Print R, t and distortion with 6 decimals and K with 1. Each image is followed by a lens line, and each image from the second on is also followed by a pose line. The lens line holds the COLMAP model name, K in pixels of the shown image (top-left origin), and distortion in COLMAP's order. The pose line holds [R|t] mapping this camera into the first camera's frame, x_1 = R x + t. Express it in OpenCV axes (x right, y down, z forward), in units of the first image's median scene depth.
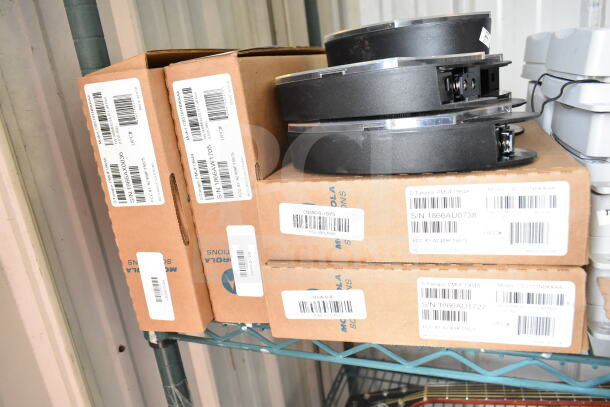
lens RADIAL K [[456.5, 0, 303.0], [0, 456.5, 204.7], [0, 0, 1]] dist [-0.014475, 0.004995]
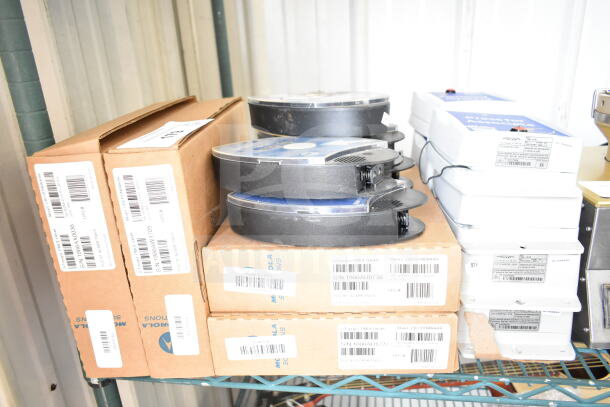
lens RADIAL K [[456.5, 0, 300.9], [0, 456.5, 201.1], [0, 0, 1]] dist [-0.014475, 0.004995]
pose [[0.971575, -0.016790, 0.236137, -0.132369], [0.006439, 0.998987, 0.044538, -0.223151], [-0.236646, -0.041752, 0.970699, -0.176906]]
